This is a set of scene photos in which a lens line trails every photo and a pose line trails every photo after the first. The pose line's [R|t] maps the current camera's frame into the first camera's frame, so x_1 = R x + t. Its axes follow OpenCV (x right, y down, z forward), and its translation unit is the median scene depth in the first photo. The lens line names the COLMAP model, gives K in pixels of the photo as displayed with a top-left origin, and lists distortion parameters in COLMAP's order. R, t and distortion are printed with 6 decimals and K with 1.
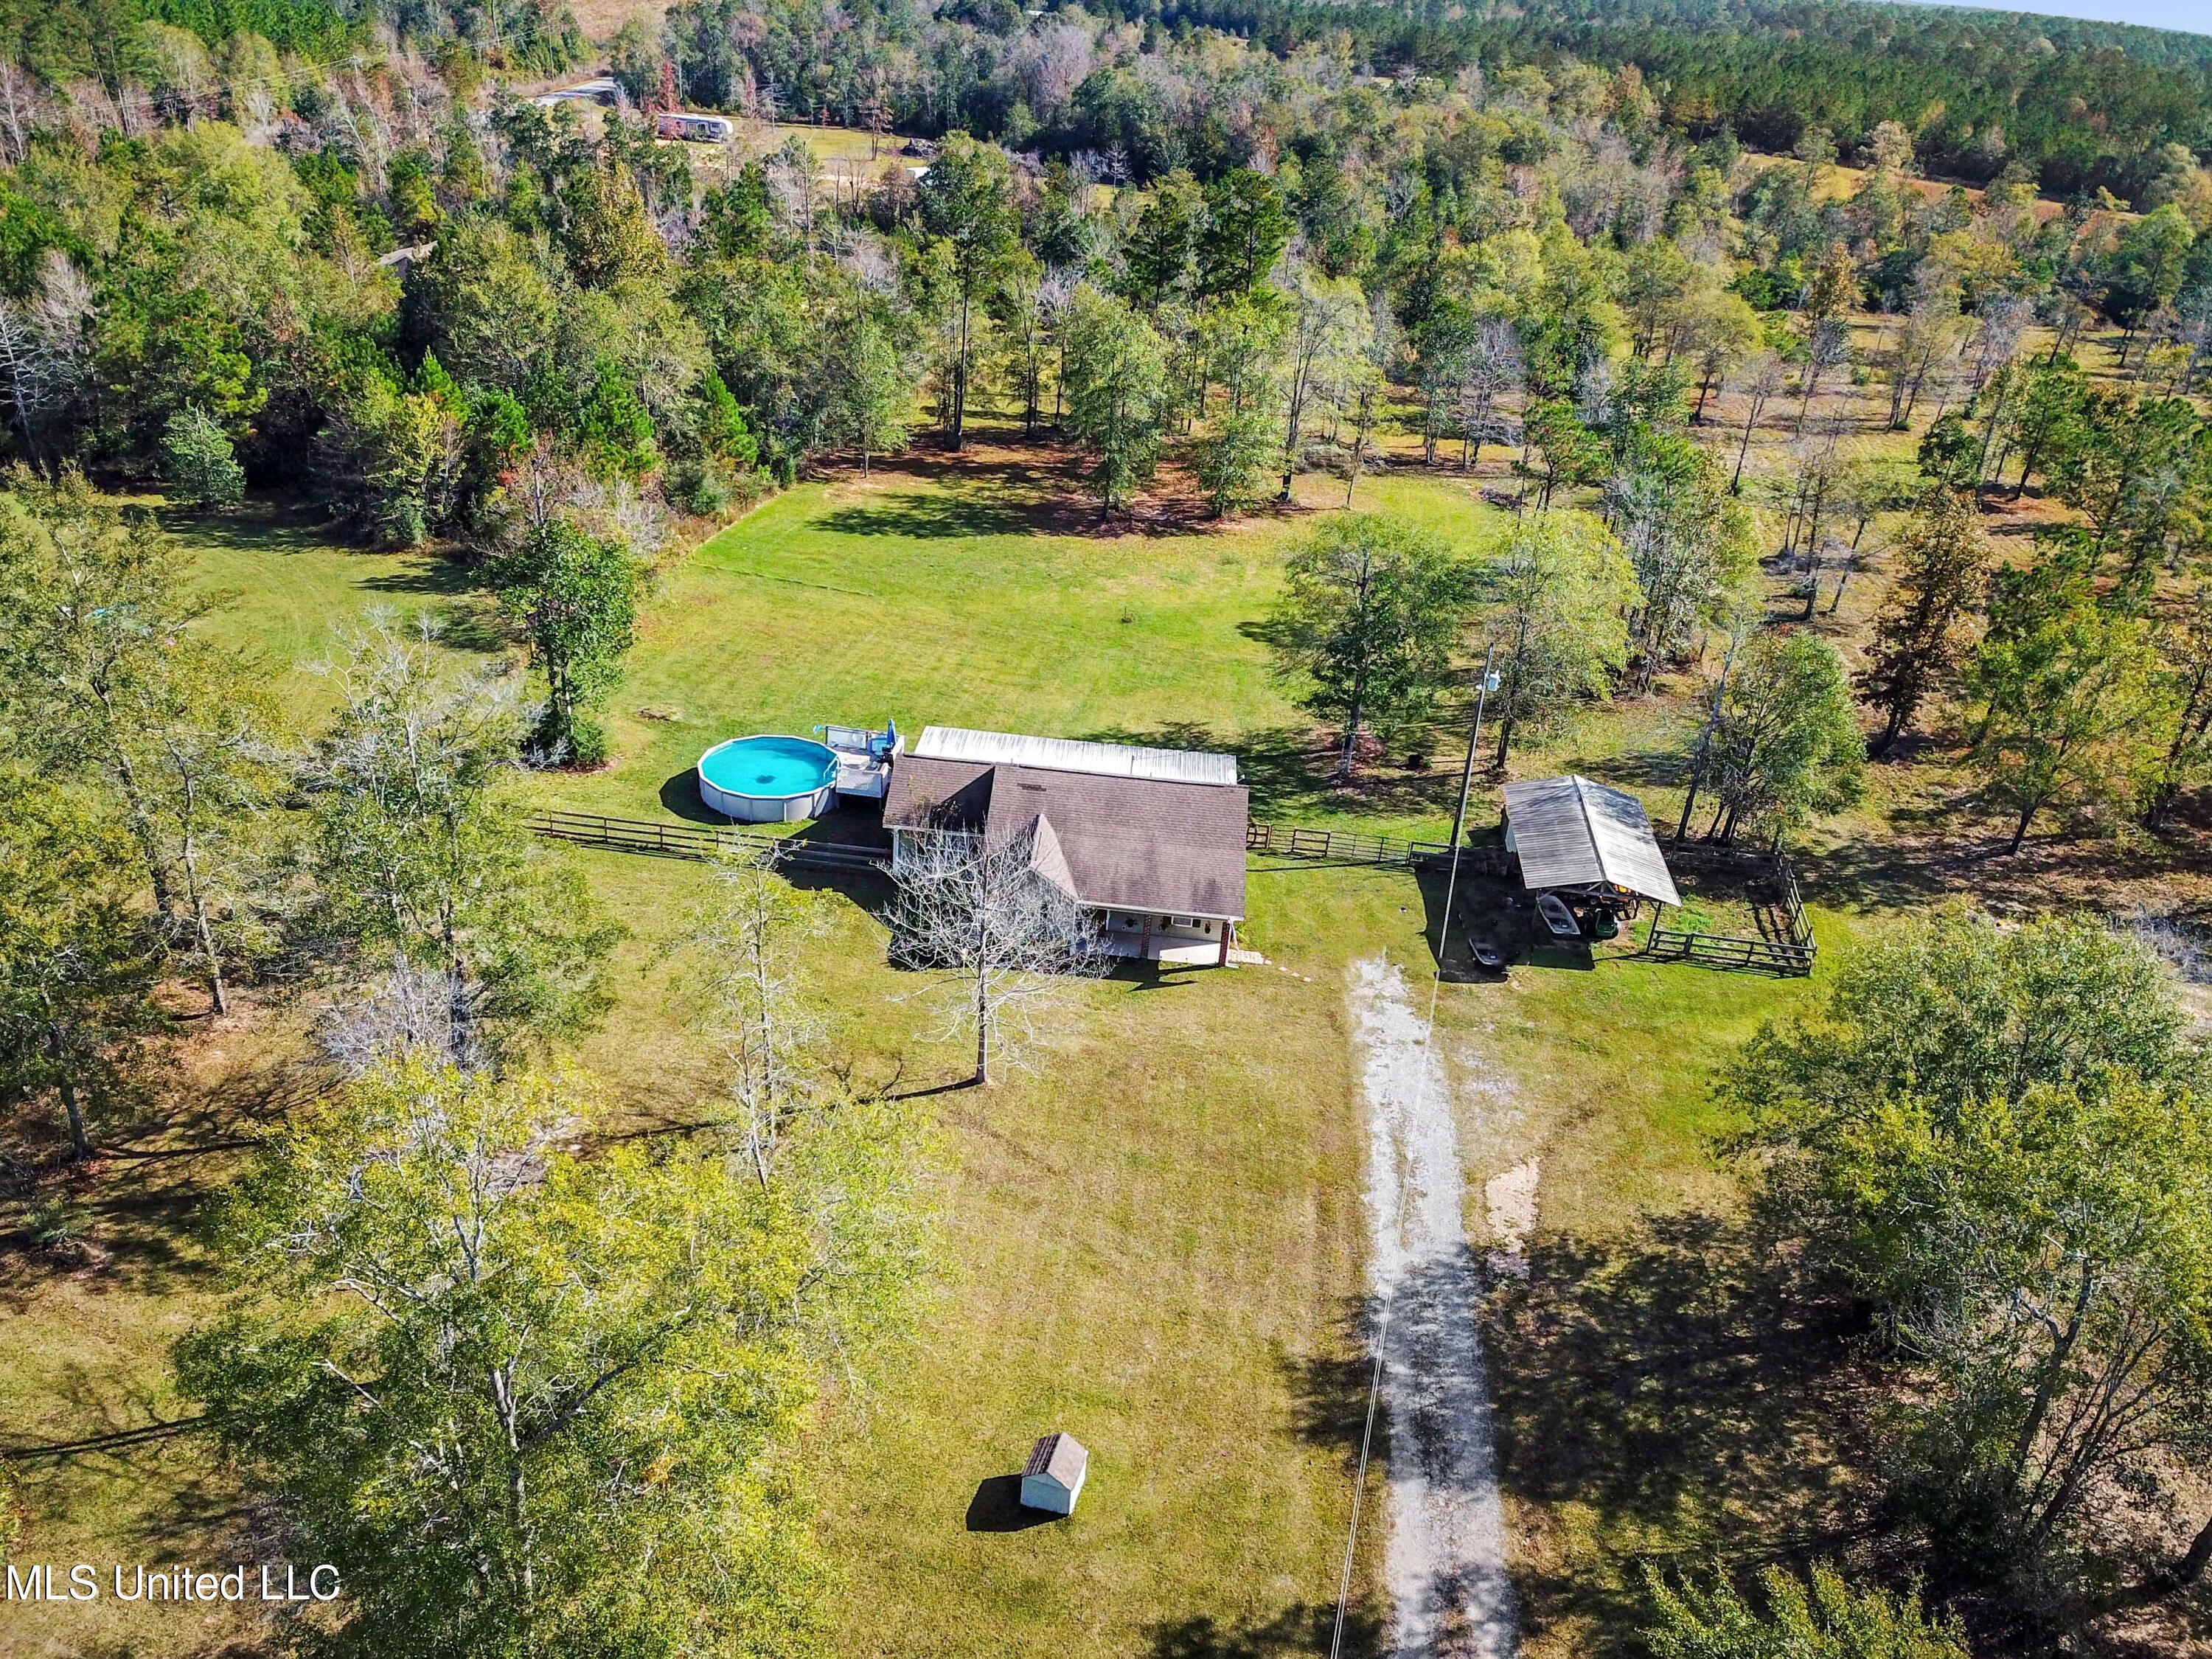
lens RADIAL K [[1692.1, 0, 1106.0], [0, 1692.1, 829.5], [0, 0, 1]] dist [0.028655, 0.010538]
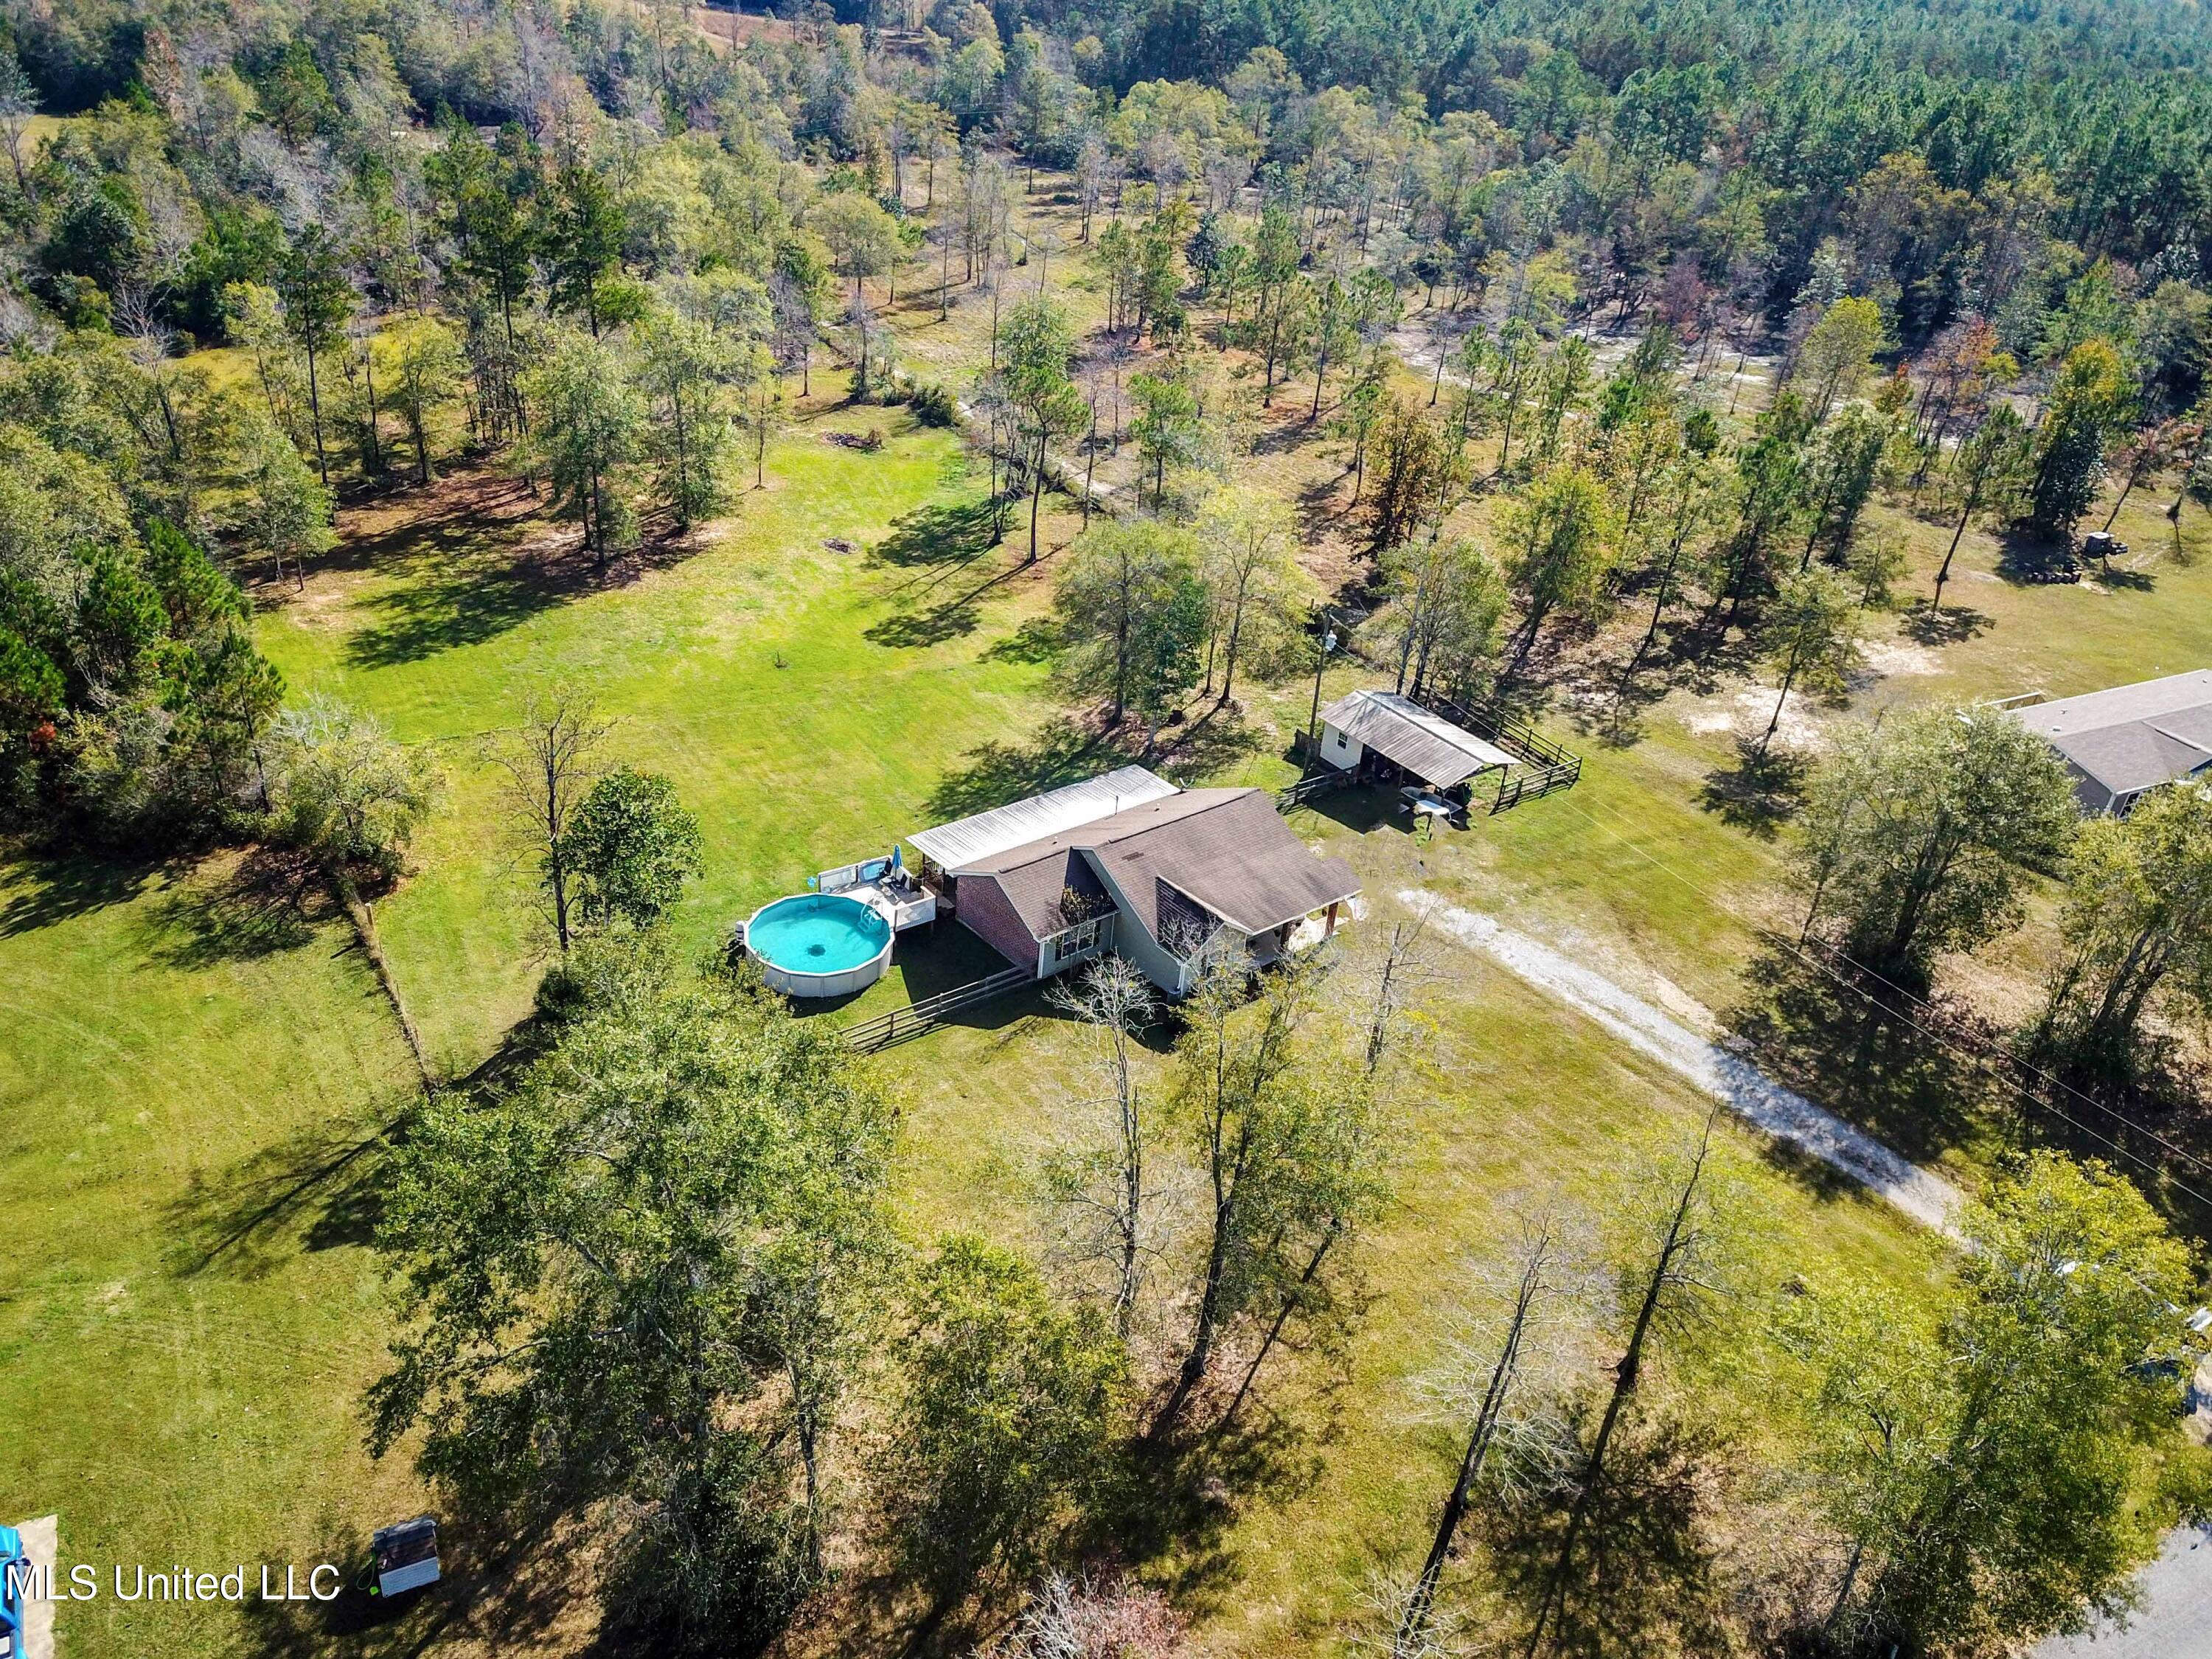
lens RADIAL K [[1649.3, 0, 1099.6], [0, 1649.3, 904.0], [0, 0, 1]] dist [0.023967, 0.001050]
pose [[0.736223, -0.380893, 0.559371, -0.460202], [0.295033, 0.924534, 0.241233, -0.179124], [-0.609042, -0.012568, 0.793039, 0.111960]]
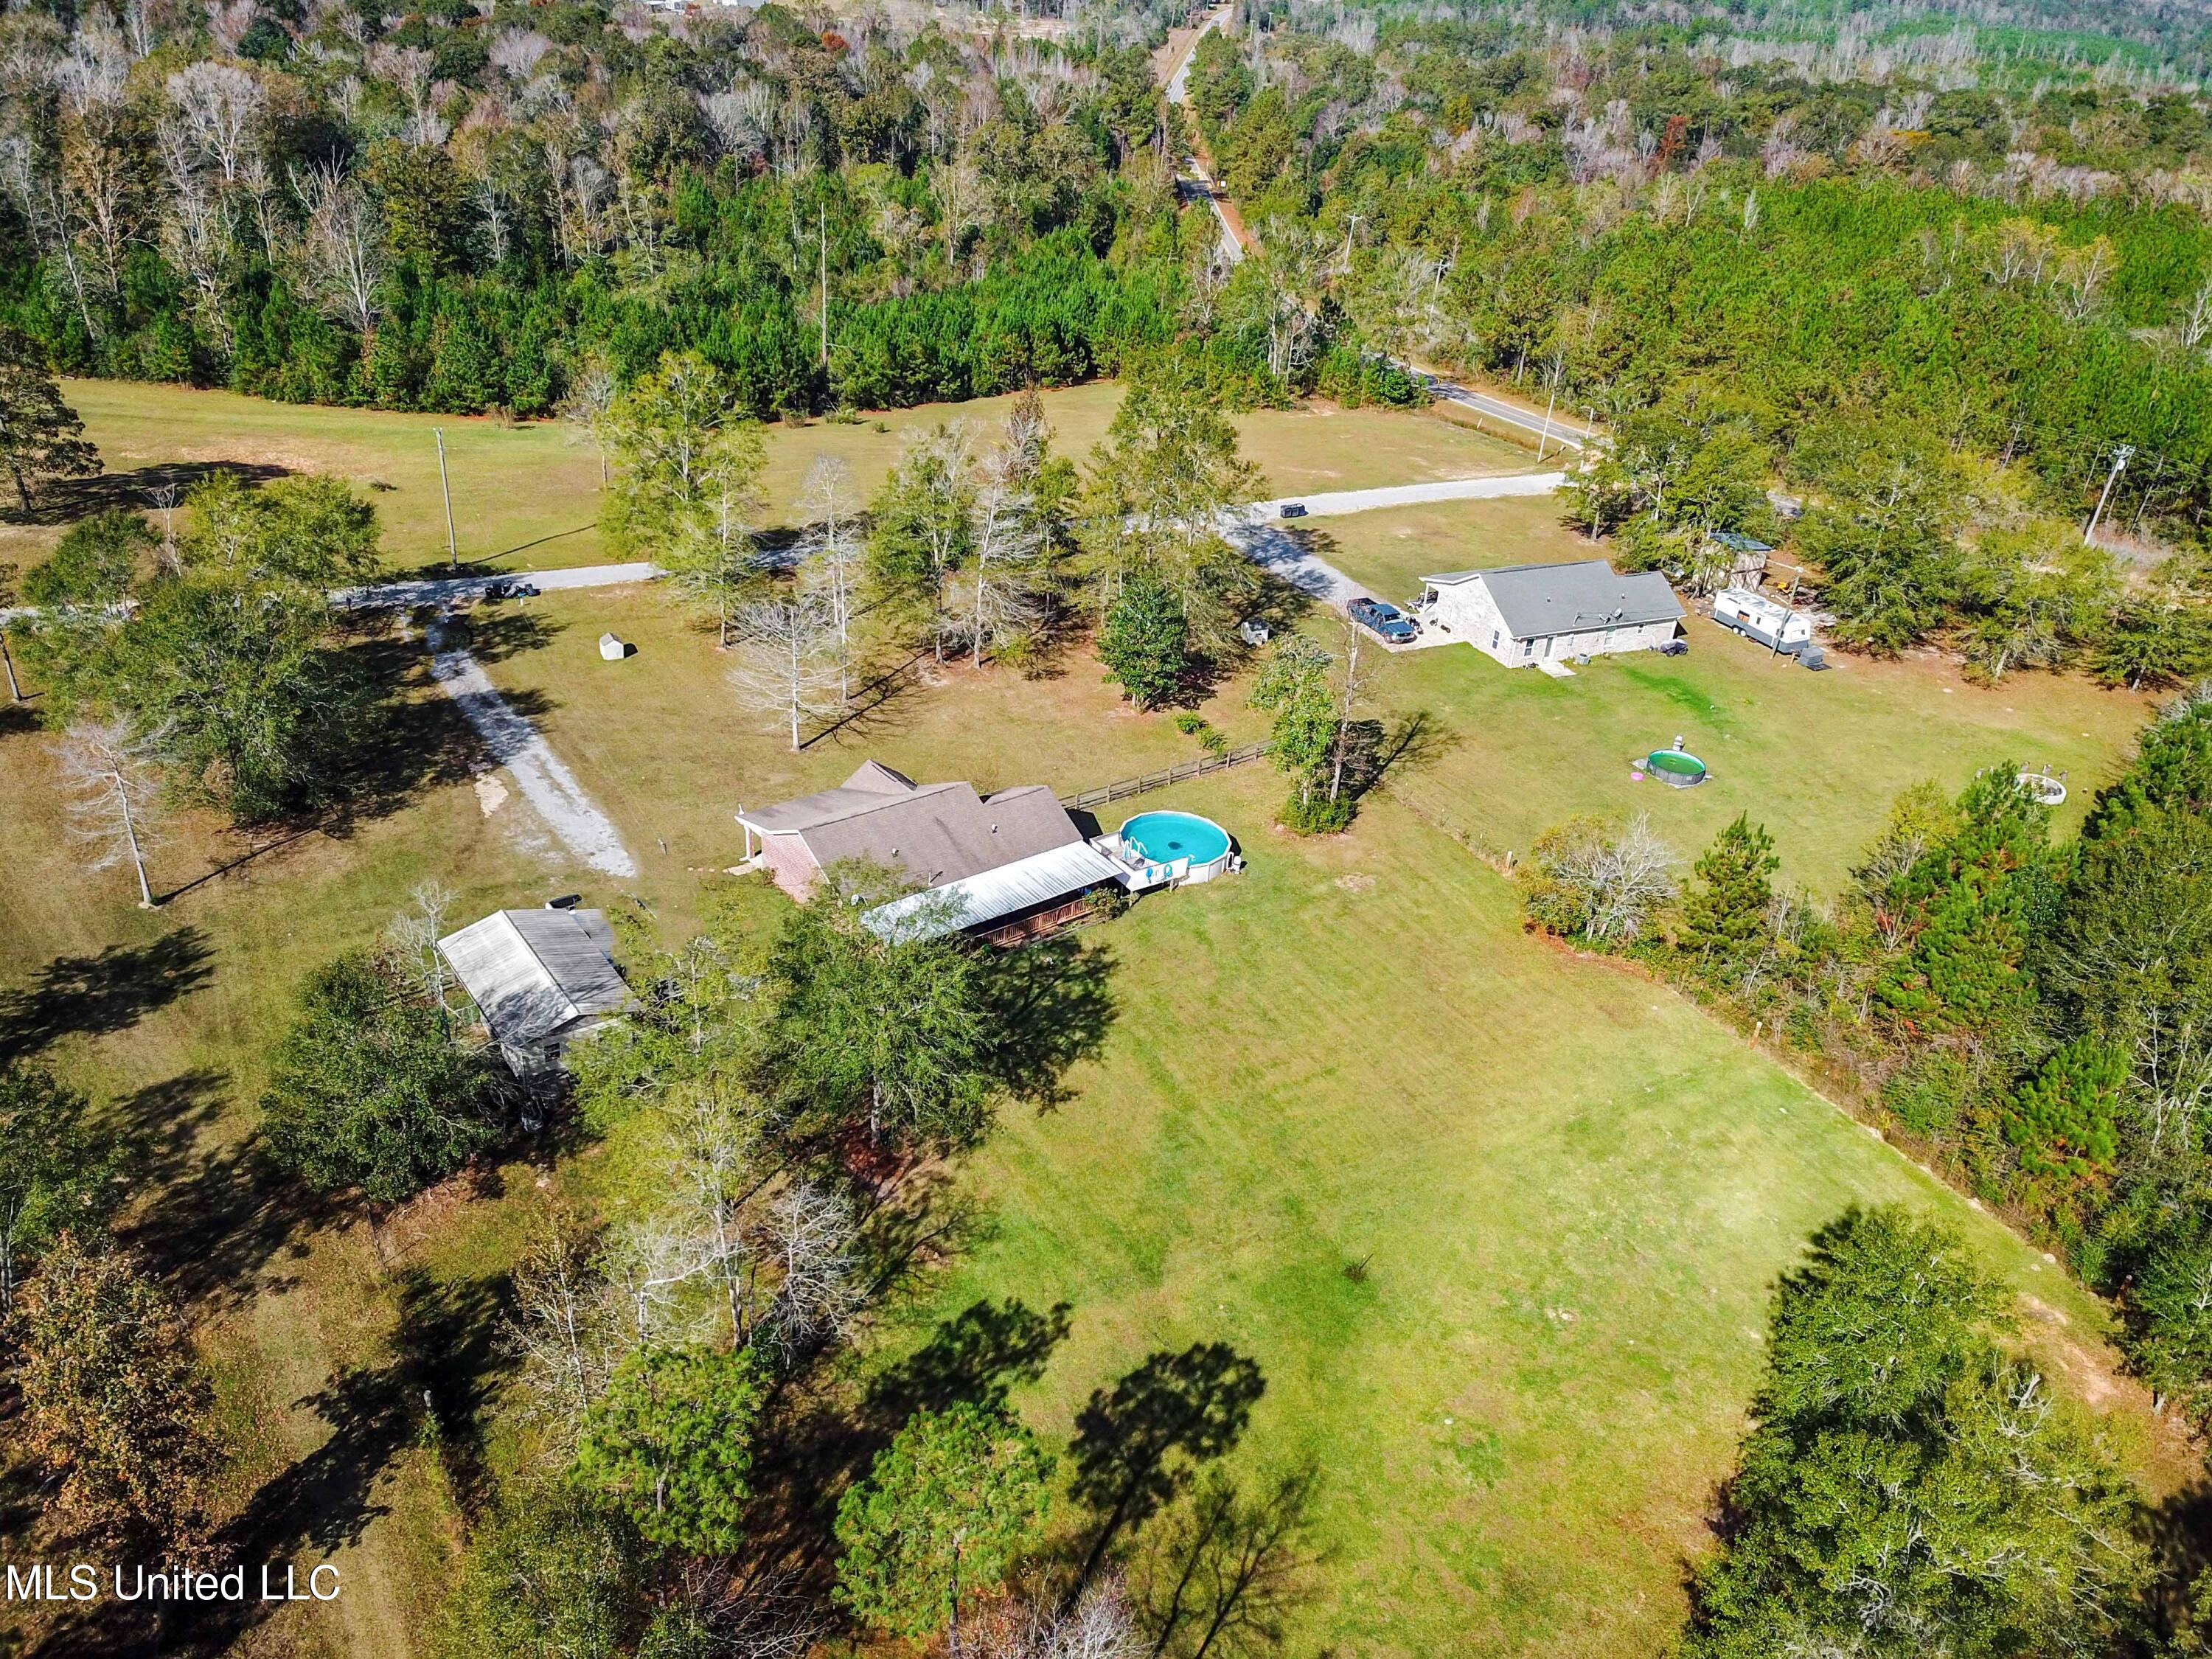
lens RADIAL K [[1692.1, 0, 1106.0], [0, 1692.1, 829.5], [0, 0, 1]] dist [0.028655, 0.010538]
pose [[-0.730966, 0.212960, -0.648334, 0.500004], [-0.424464, 0.602024, 0.676311, -0.663071], [0.534340, 0.769555, -0.349665, 1.074230]]
